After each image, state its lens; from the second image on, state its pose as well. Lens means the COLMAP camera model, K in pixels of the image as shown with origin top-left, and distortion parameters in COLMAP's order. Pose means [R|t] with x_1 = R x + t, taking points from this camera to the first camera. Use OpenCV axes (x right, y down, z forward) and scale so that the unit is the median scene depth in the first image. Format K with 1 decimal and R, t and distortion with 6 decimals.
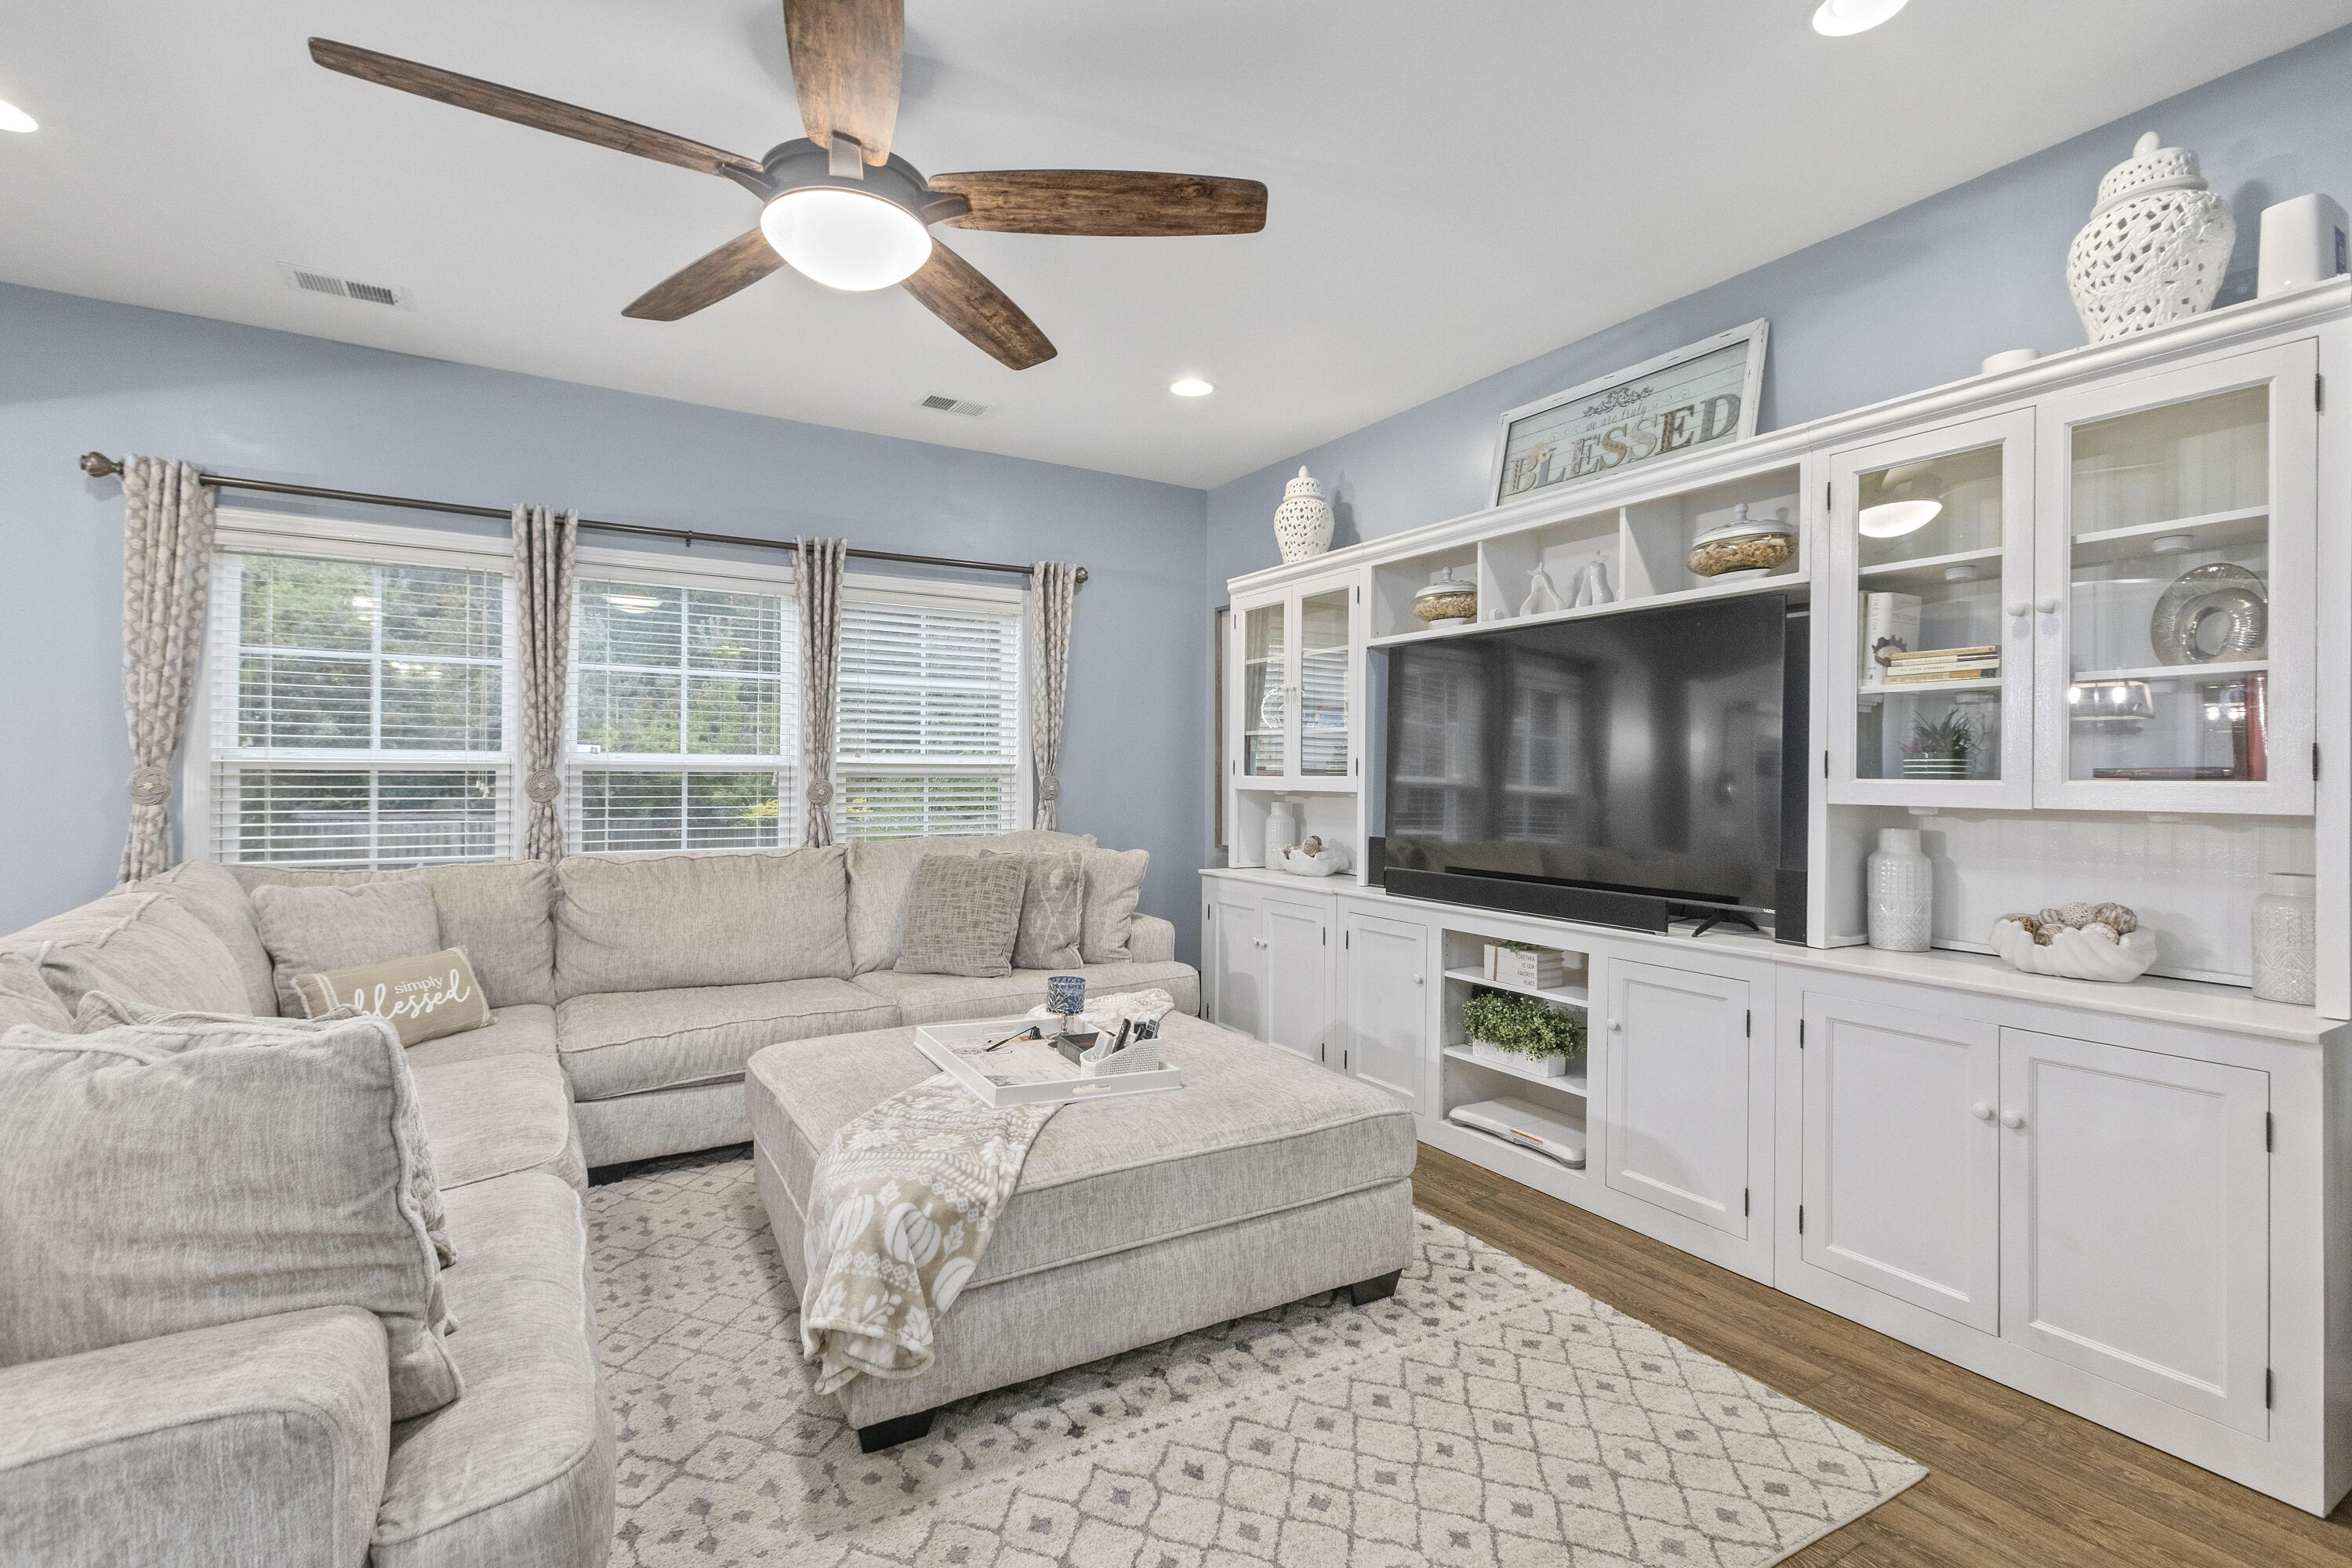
lens RADIAL K [[1070.9, 0, 1167.3], [0, 1070.9, 767.7], [0, 0, 1]] dist [0.004974, -0.002356]
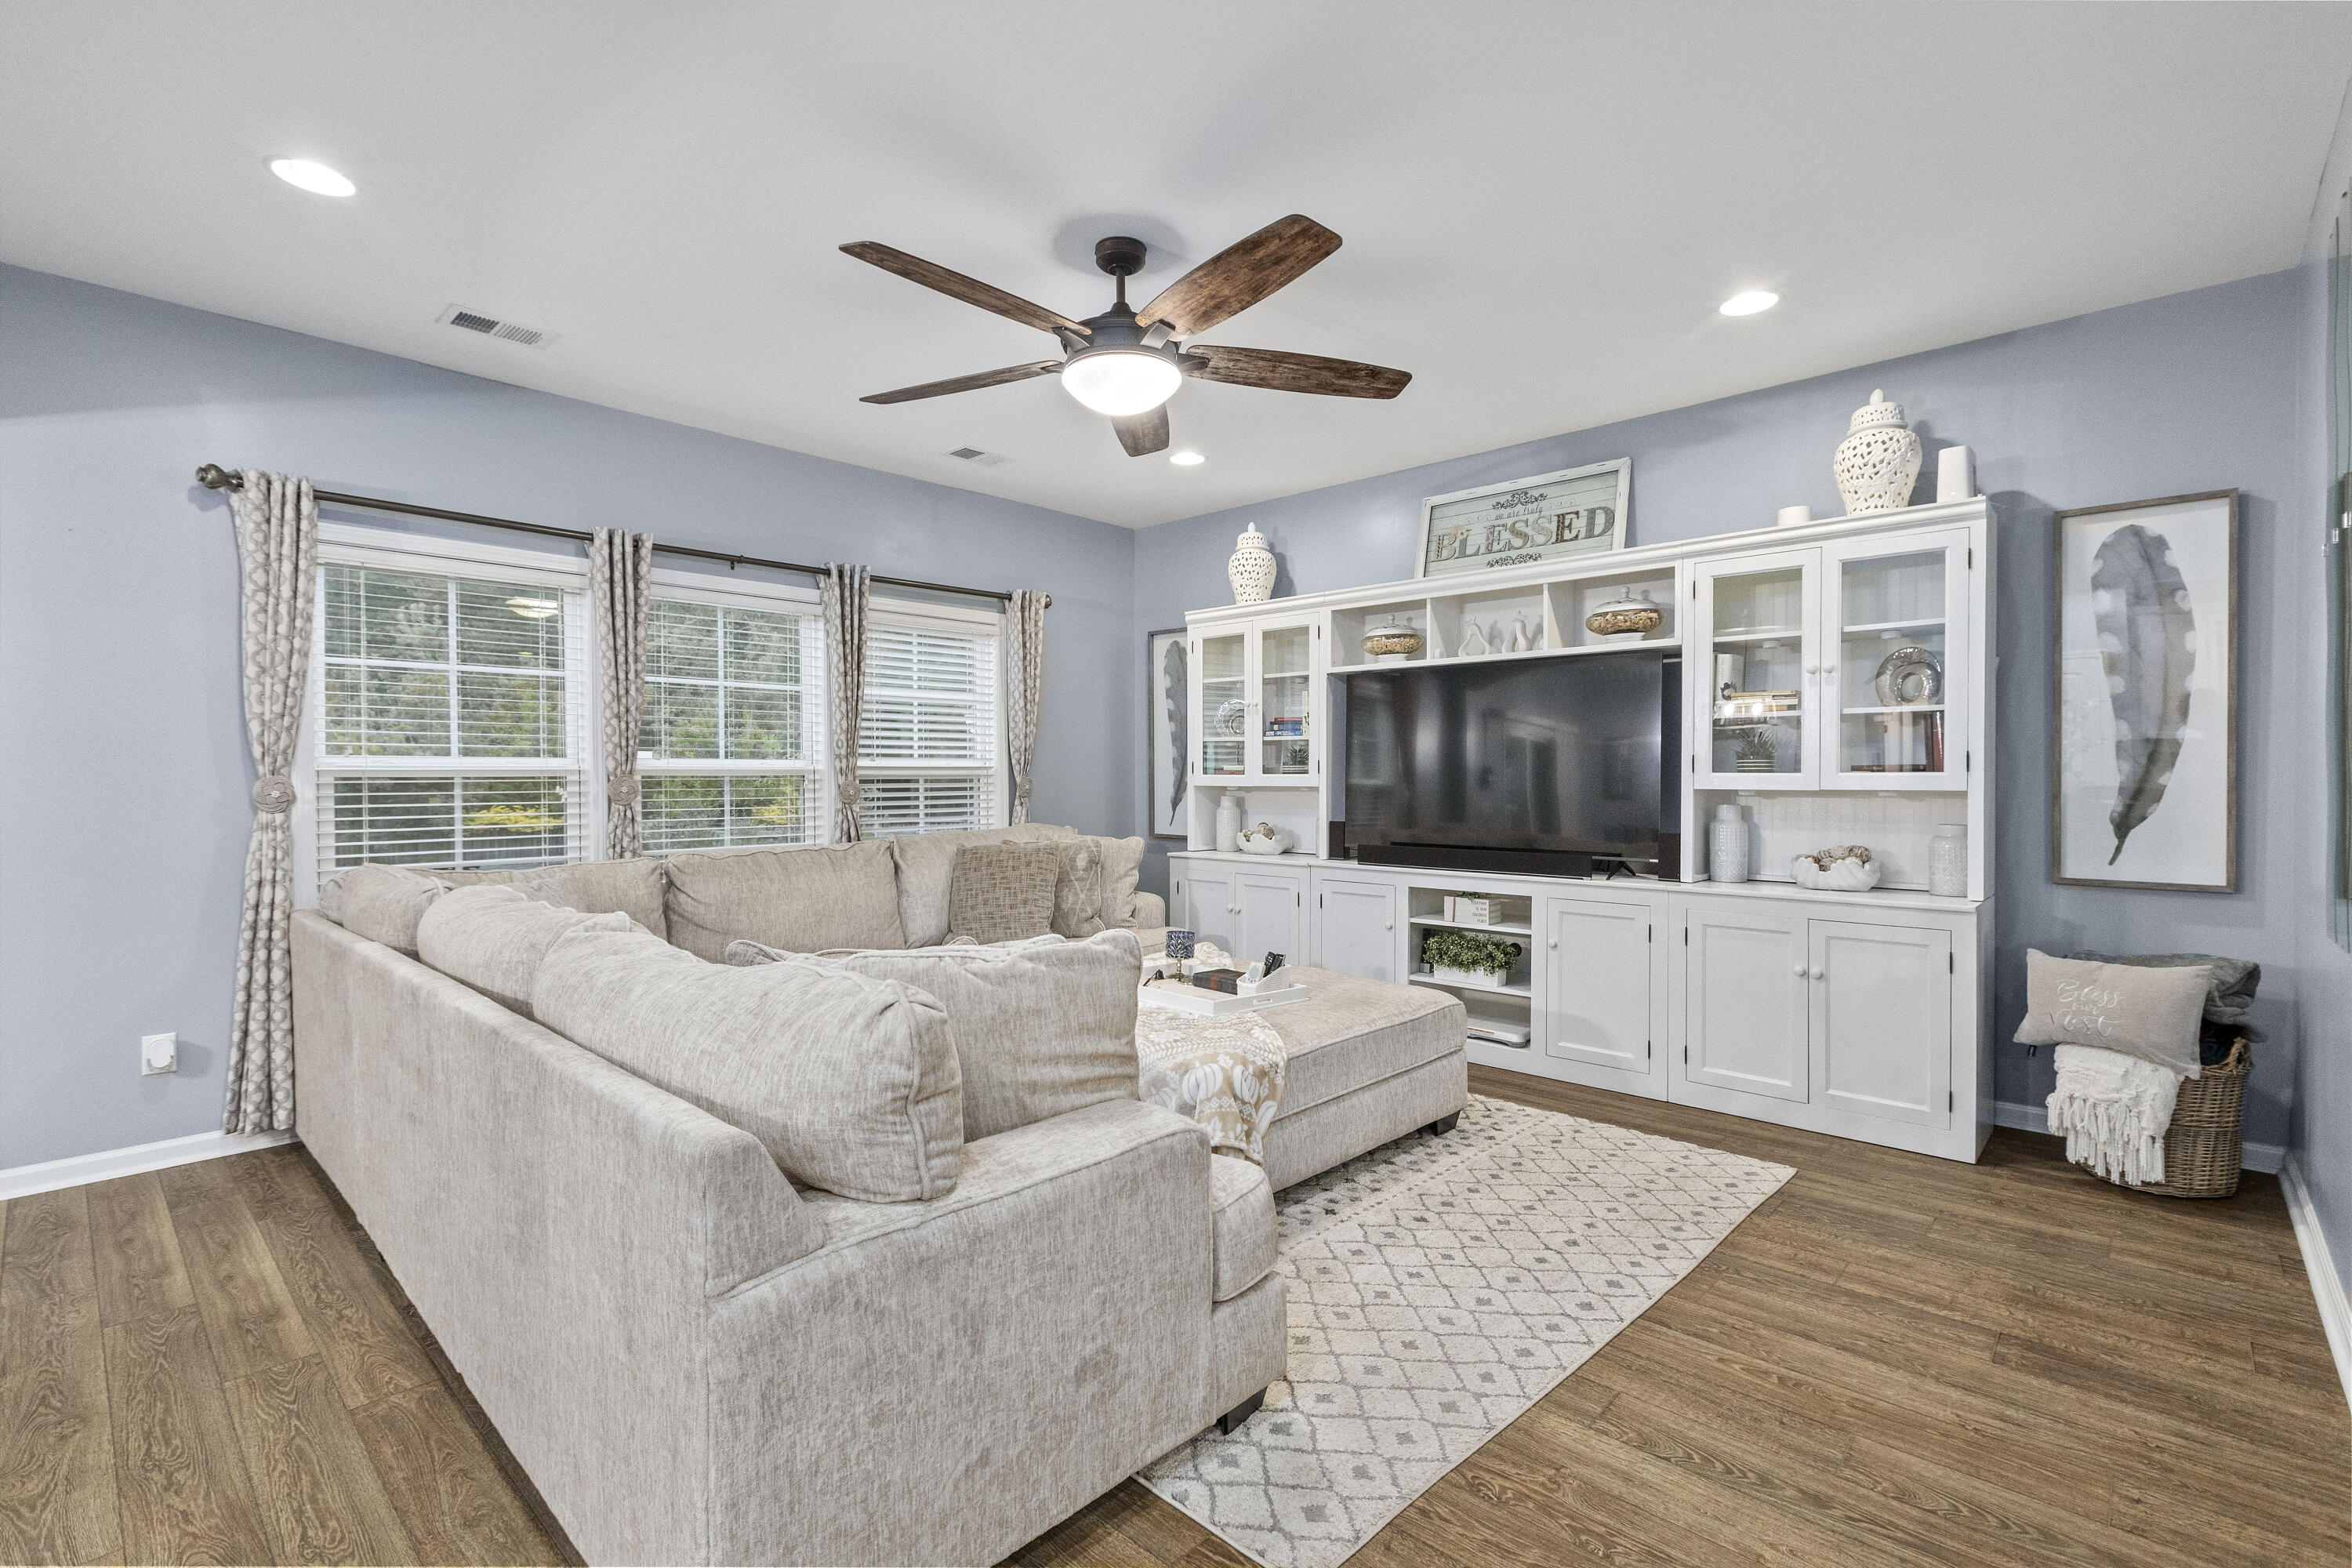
lens RADIAL K [[1070.9, 0, 1163.4], [0, 1070.9, 781.4], [0, 0, 1]] dist [0.004974, -0.002356]
pose [[0.962887, -0.010975, 0.269681, -0.417209], [0.007266, 0.999865, 0.014748, -0.004349], [-0.269807, -0.012241, 0.962837, -0.219433]]
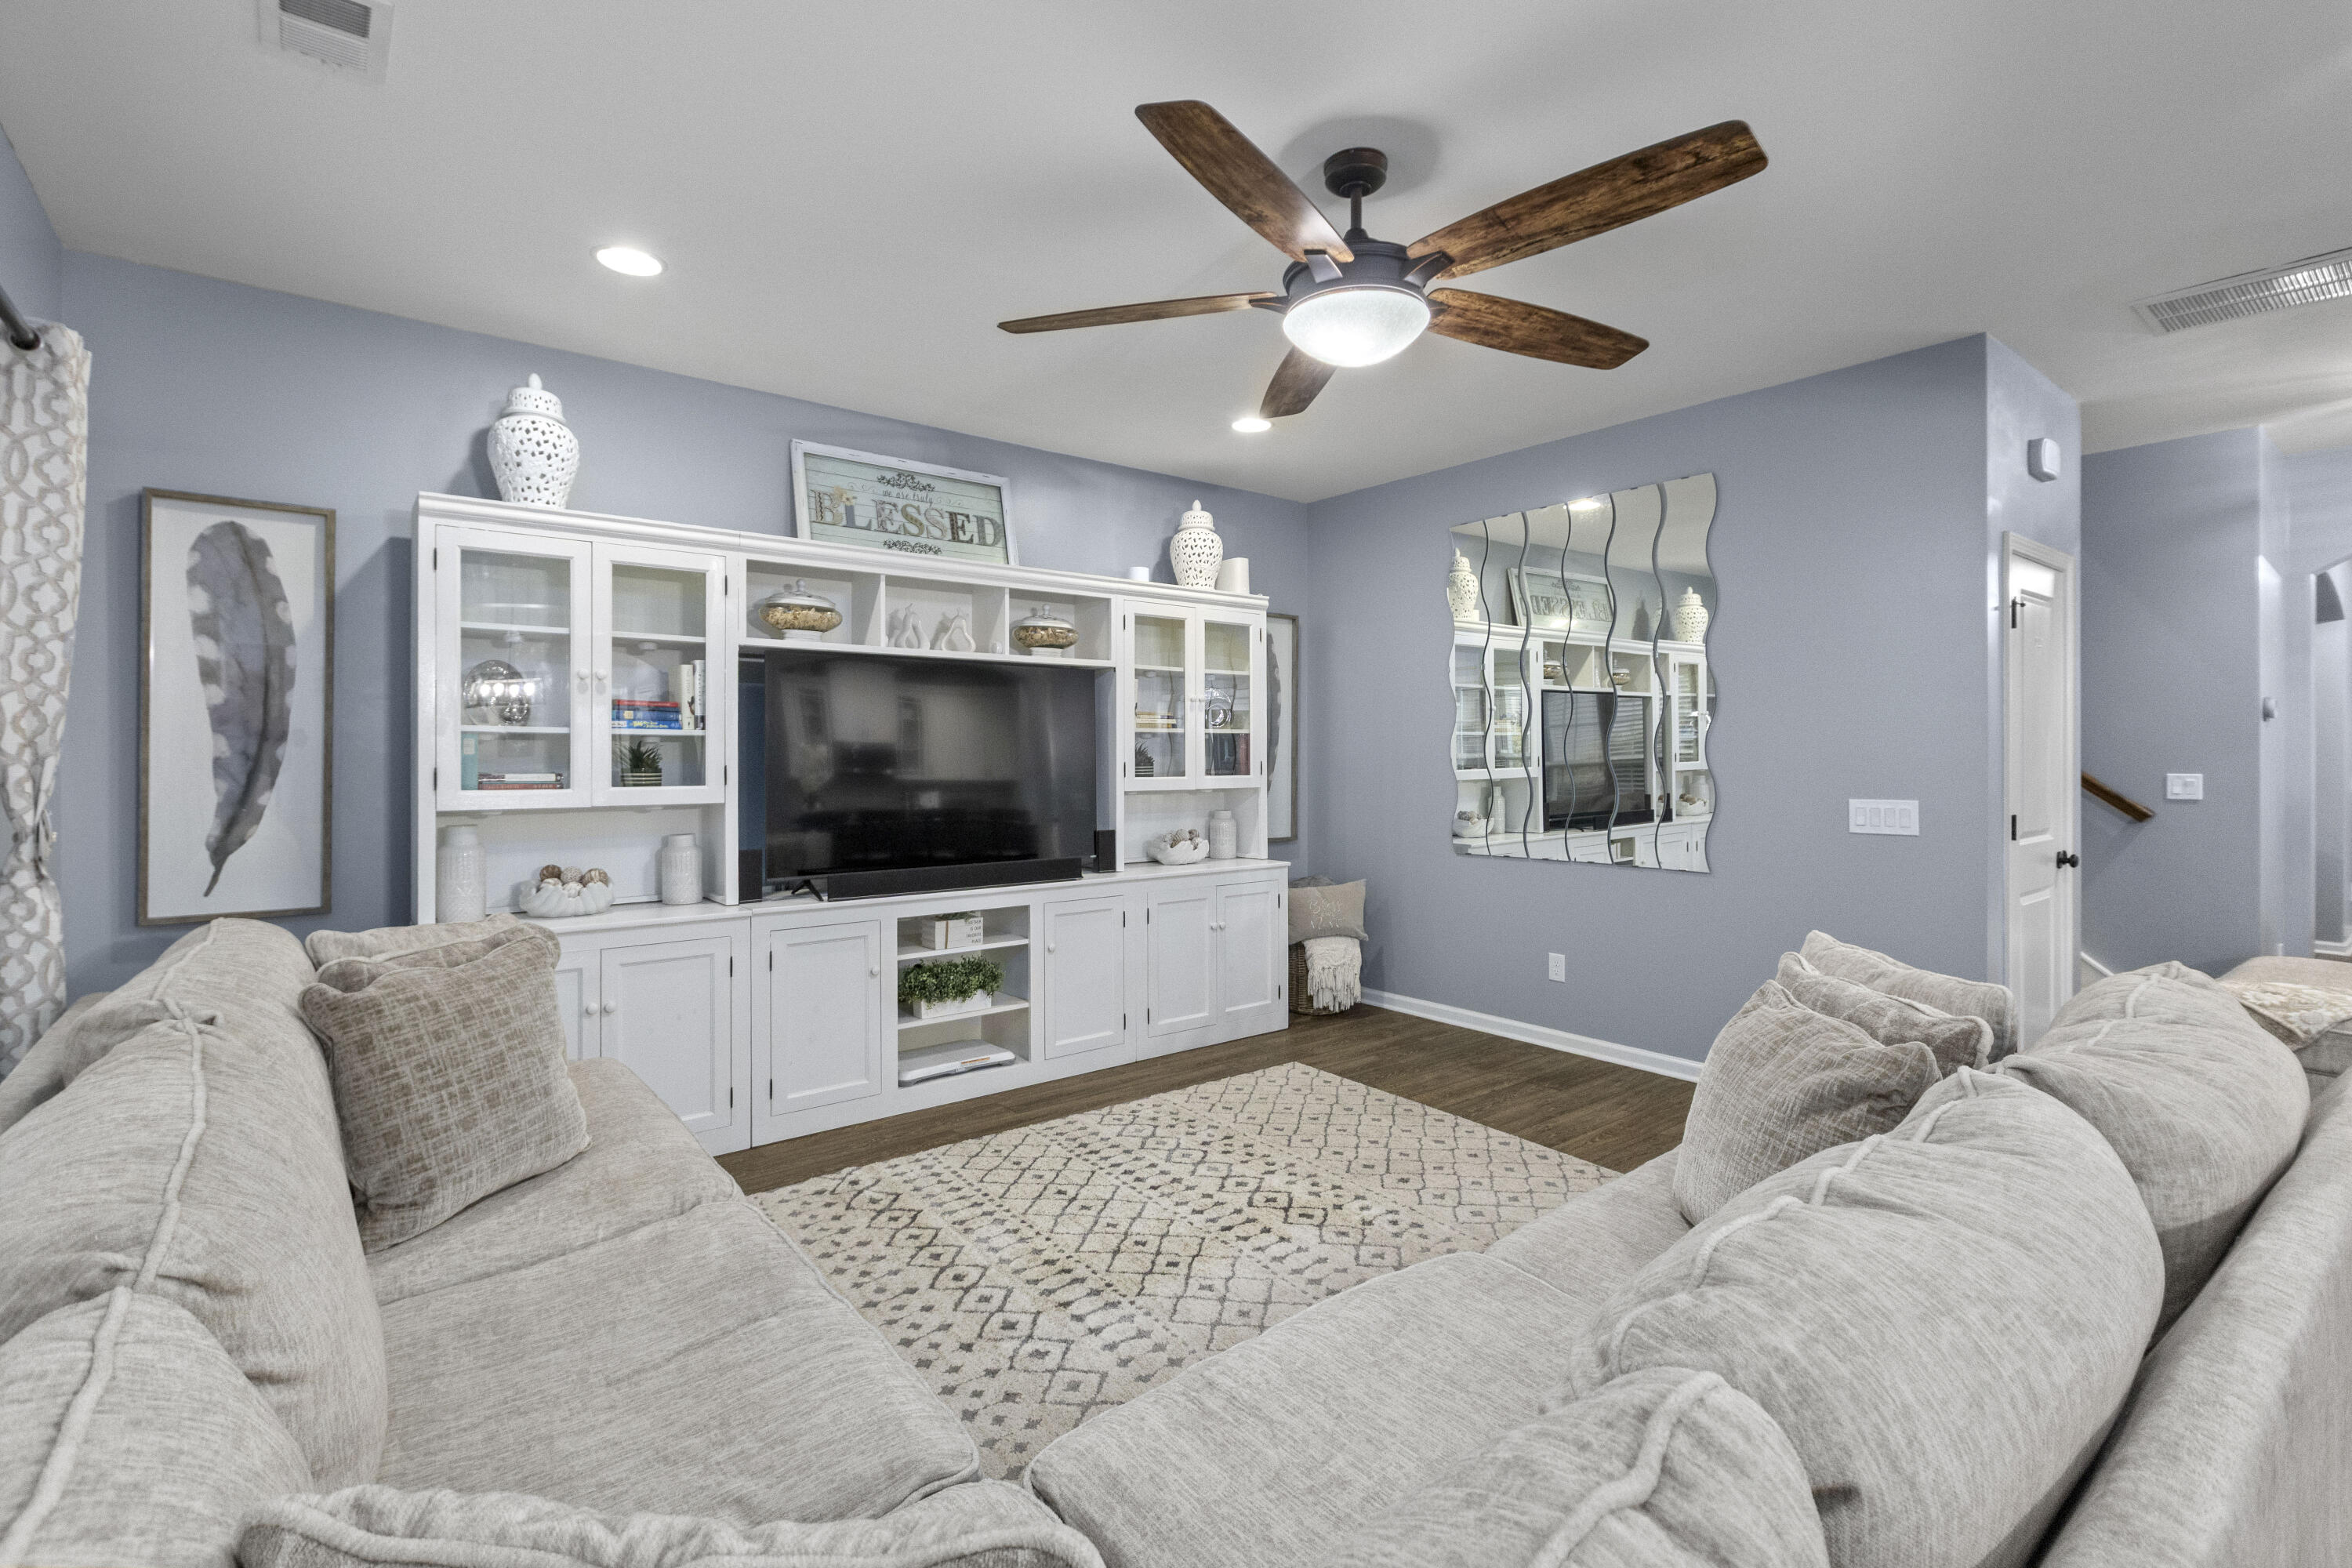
lens RADIAL K [[1070.9, 0, 1183.4], [0, 1070.9, 752.7], [0, 0, 1]] dist [0.004974, -0.002356]
pose [[-0.138315, -0.001502, 0.990387, -0.926778], [-0.002567, 0.999996, 0.001158, -0.026115], [-0.990385, -0.002382, -0.138318, 0.891737]]
